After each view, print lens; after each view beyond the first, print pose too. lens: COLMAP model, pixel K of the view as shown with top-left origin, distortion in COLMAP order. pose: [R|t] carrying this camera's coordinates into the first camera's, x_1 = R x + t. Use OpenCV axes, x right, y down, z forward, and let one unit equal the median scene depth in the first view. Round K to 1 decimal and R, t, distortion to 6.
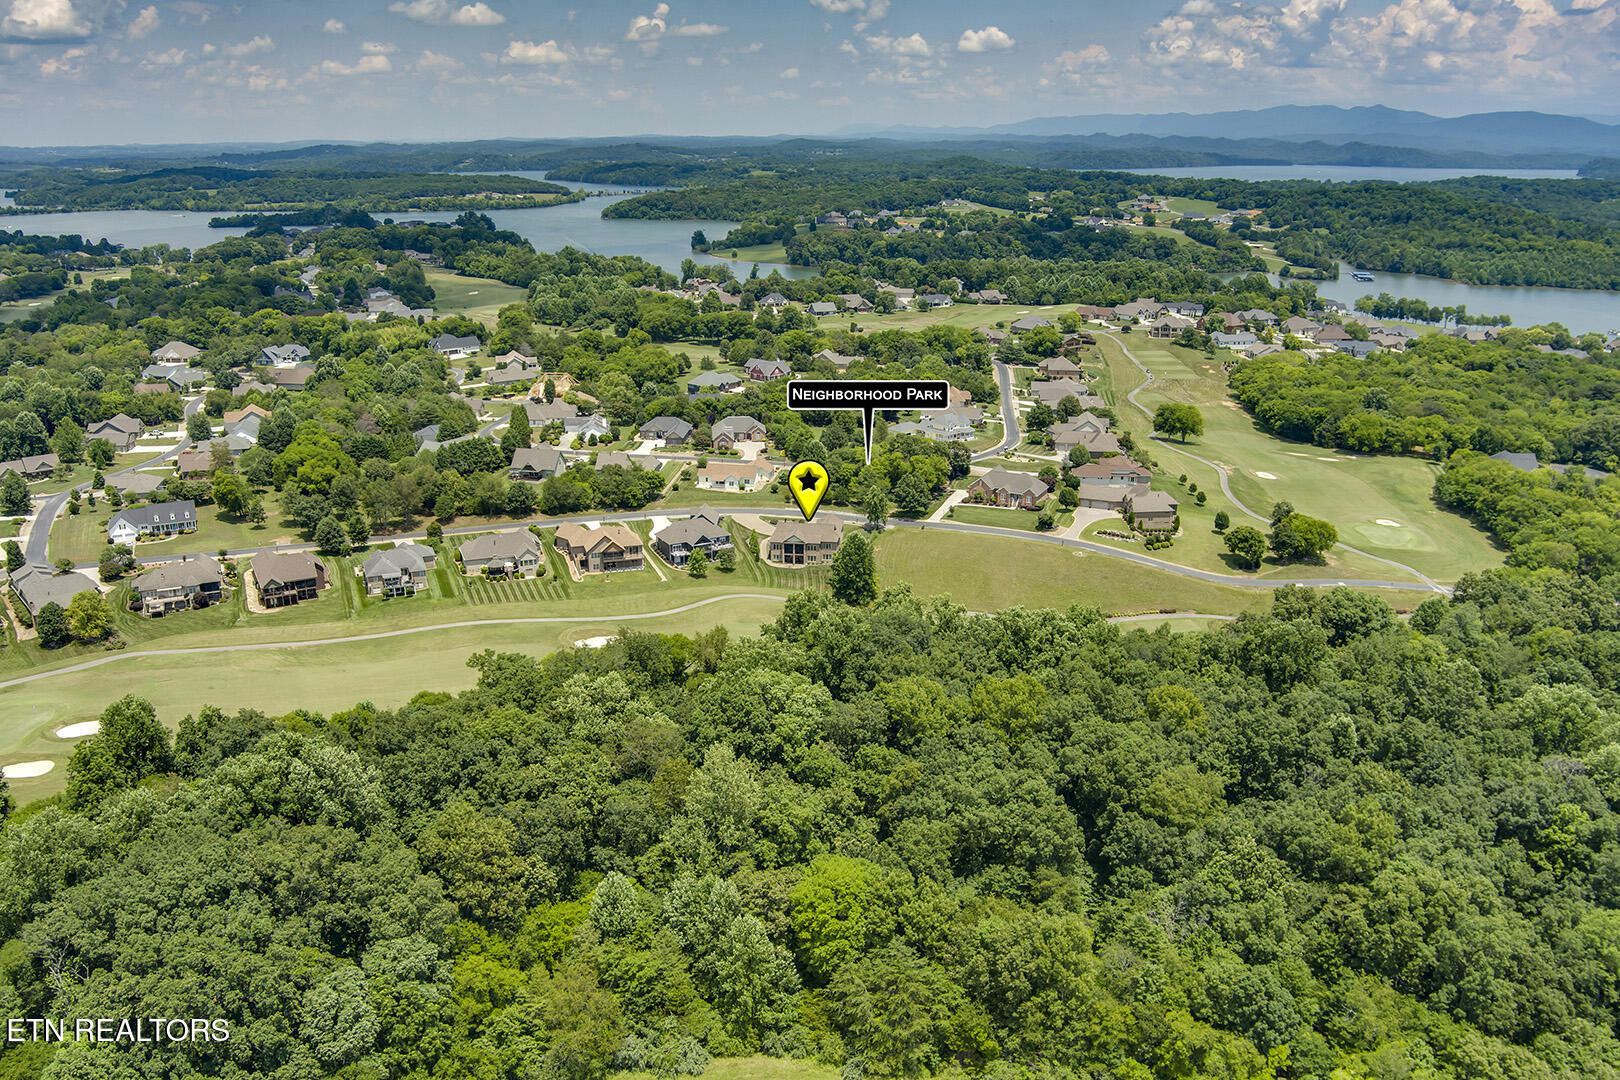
lens RADIAL K [[1340.9, 0, 810.0], [0, 1340.9, 540.0], [0, 0, 1]] dist [-0.065983, 0.014297]
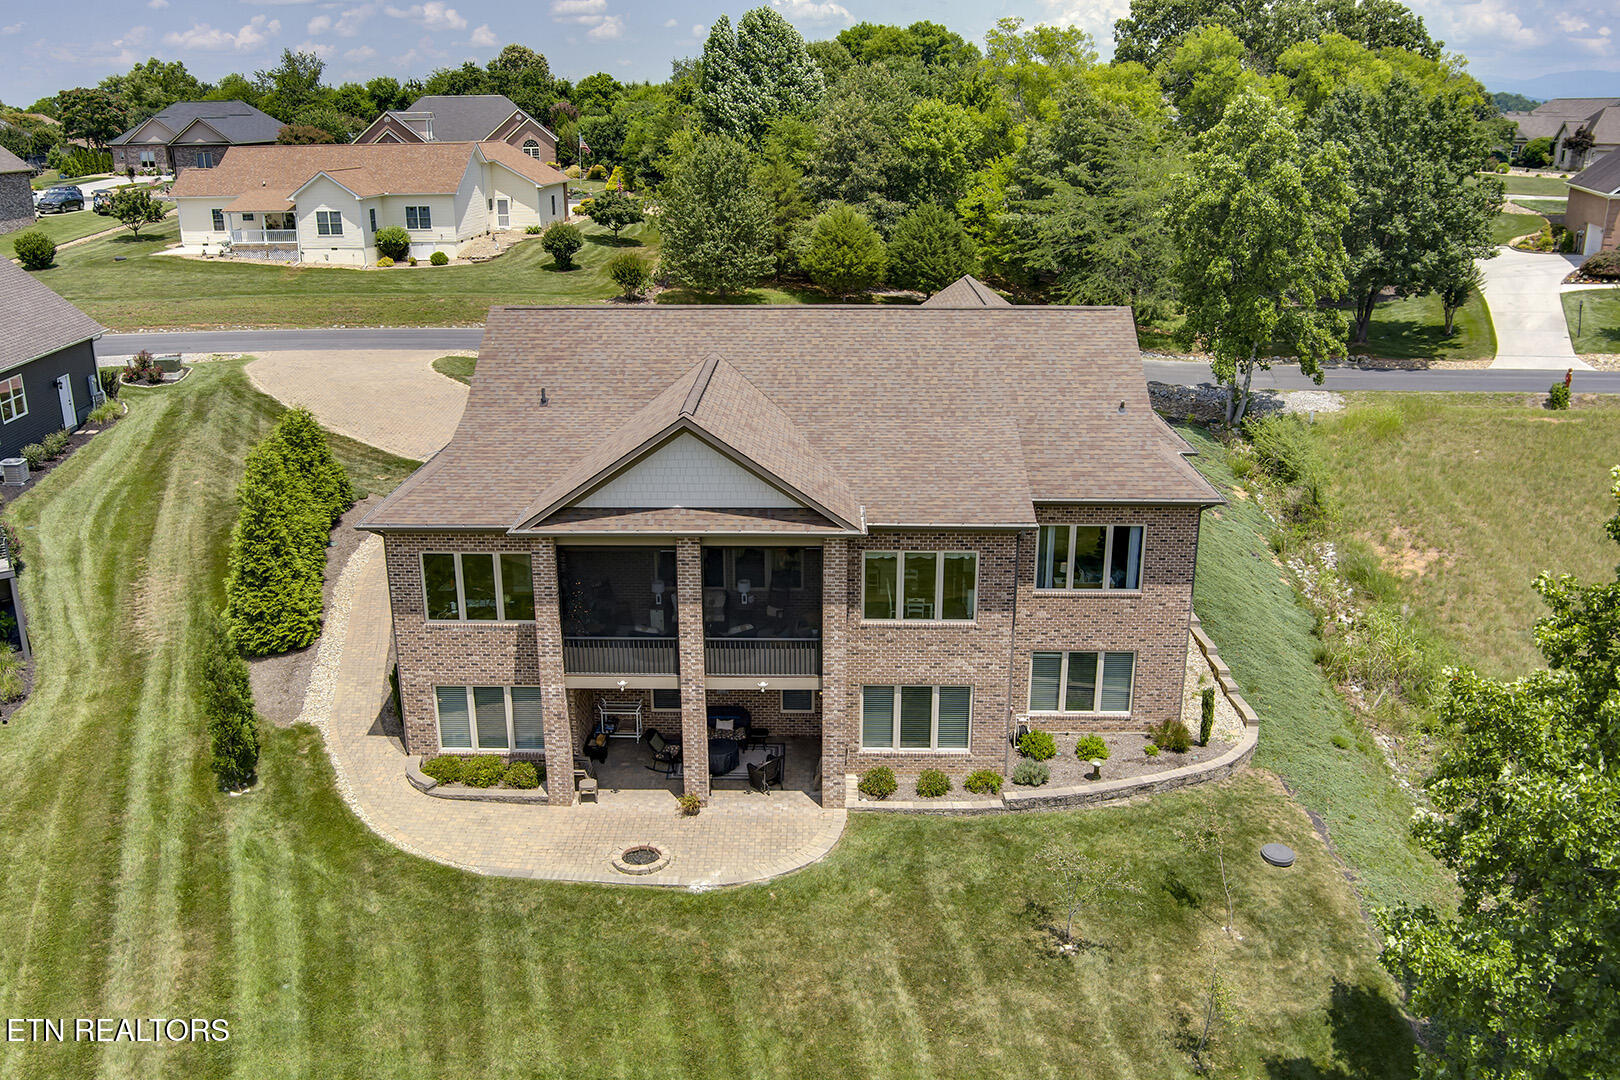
lens RADIAL K [[1340.9, 0, 810.0], [0, 1340.9, 540.0], [0, 0, 1]] dist [-0.065983, 0.014297]
pose [[0.994762, -0.038931, 0.094516, -0.012239], [0.037310, 0.999126, 0.018861, 0.001867], [-0.095167, -0.015236, 0.995345, 0.919693]]
